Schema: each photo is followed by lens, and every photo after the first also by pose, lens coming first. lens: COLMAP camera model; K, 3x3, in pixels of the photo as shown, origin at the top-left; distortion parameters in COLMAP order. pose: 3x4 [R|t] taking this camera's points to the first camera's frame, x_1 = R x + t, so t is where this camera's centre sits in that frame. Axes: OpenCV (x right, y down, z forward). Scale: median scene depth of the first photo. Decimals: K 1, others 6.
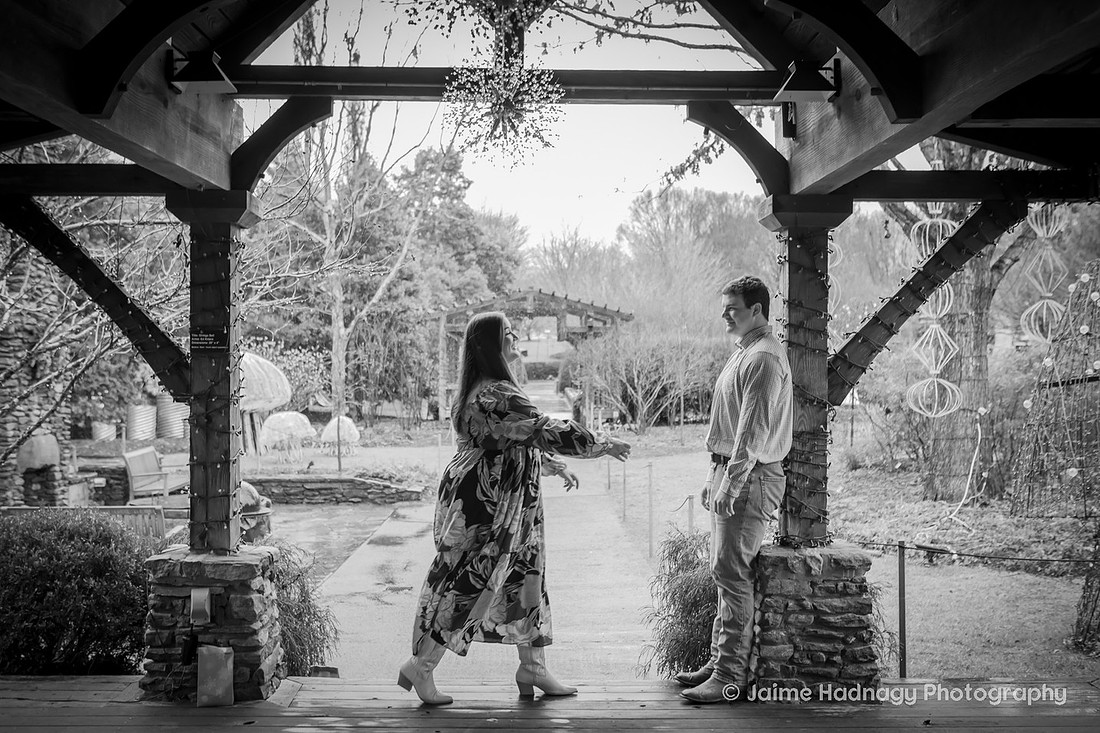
lens RADIAL K [[1327.3, 0, 559.2], [0, 1327.3, 371.6], [0, 0, 1]] dist [-0.015066, 0.000000]
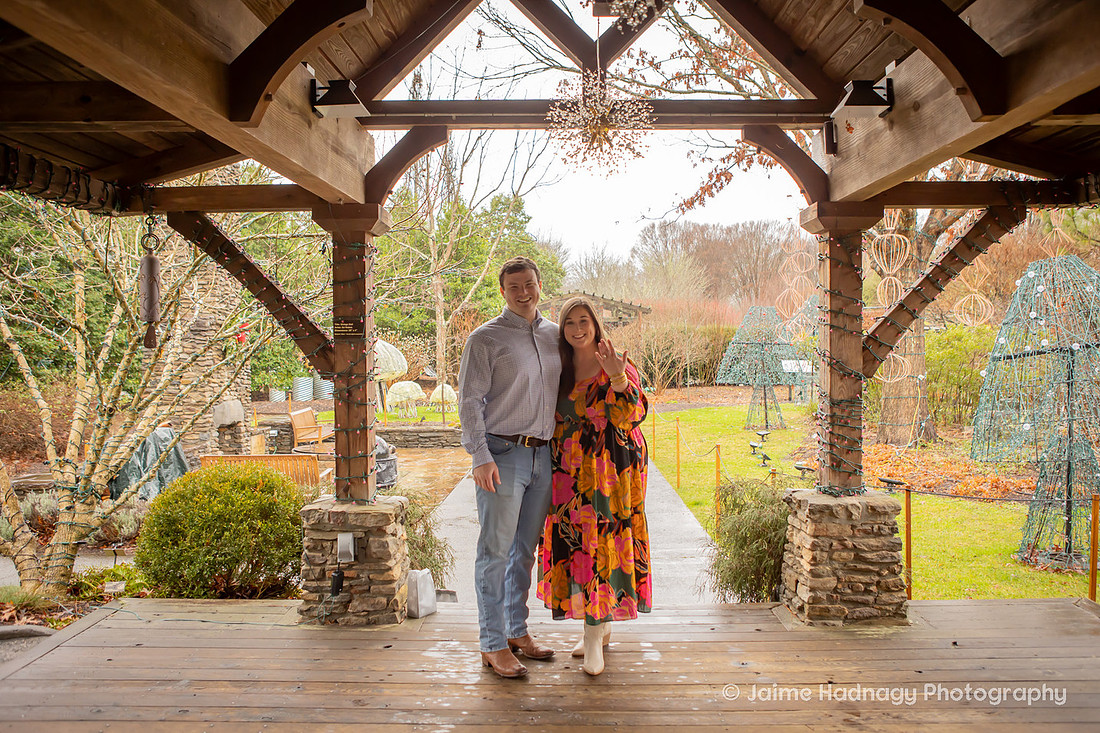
lens RADIAL K [[926.4, 0, 569.7], [0, 926.4, 374.5], [0, 0, 1]] dist [-0.087675, 0.069629]
pose [[0.999671, -0.008432, -0.024210, -0.020399], [0.009067, 0.999615, 0.026240, -0.000805], [0.023979, -0.026451, 0.999362, 0.078164]]
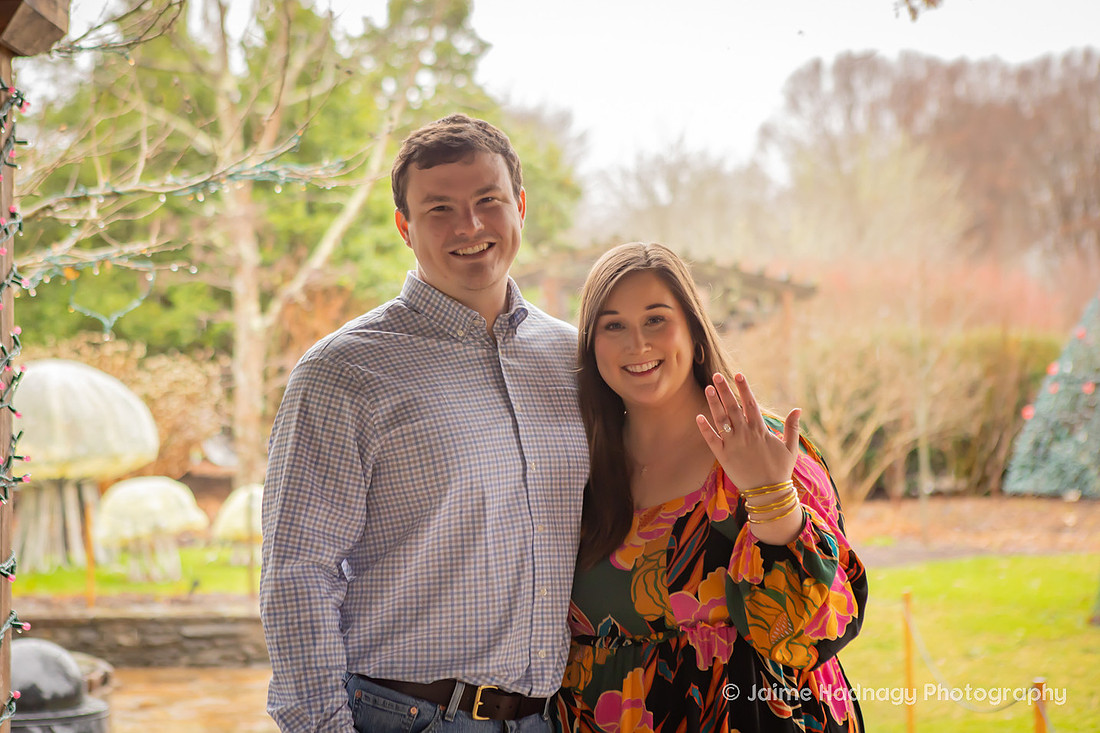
lens RADIAL K [[2455.8, 0, 541.4], [0, 2455.8, 360.1], [0, 0, 1]] dist [0.072984, 0.000000]
pose [[0.998938, -0.006586, -0.045607, -0.024291], [0.005924, 0.999875, -0.014635, -0.002493], [0.045698, 0.014350, 0.998852, 0.136598]]
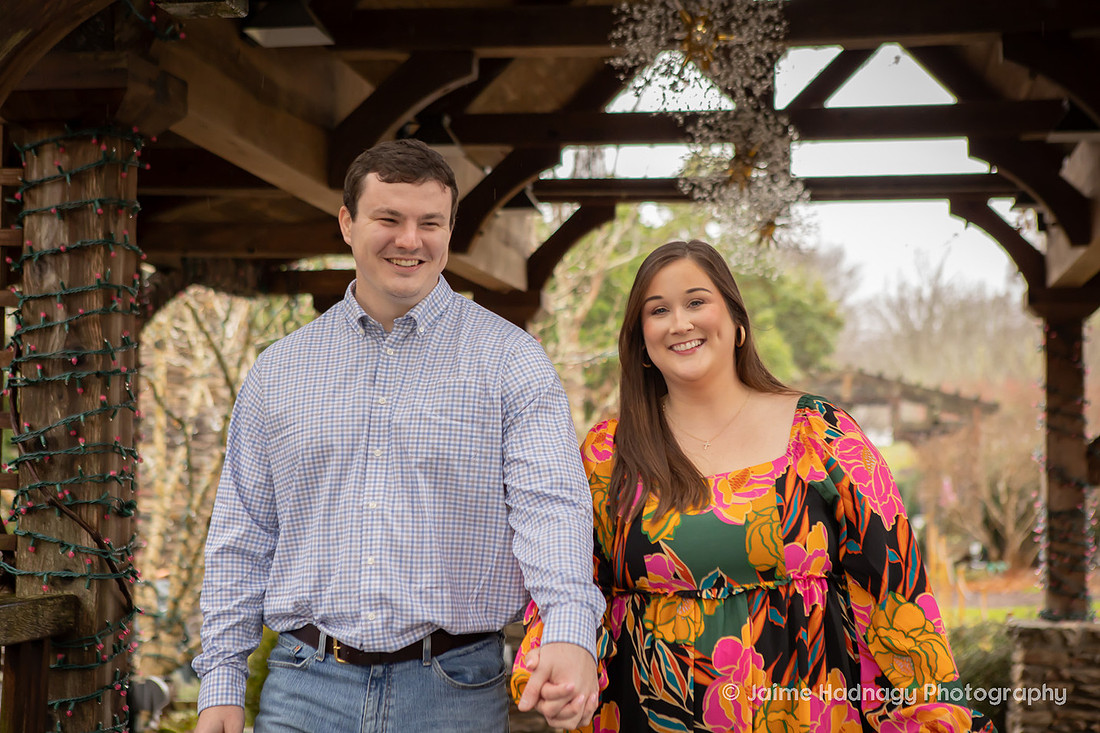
lens RADIAL K [[2075.6, 0, 550.6], [0, 2075.6, 364.1], [0, 0, 1]] dist [0.207542, 0.000000]
pose [[0.985539, -0.006460, -0.169325, 0.032459], [-0.004156, 0.998051, -0.062267, 0.016727], [0.169397, 0.062070, 0.983591, -0.341130]]
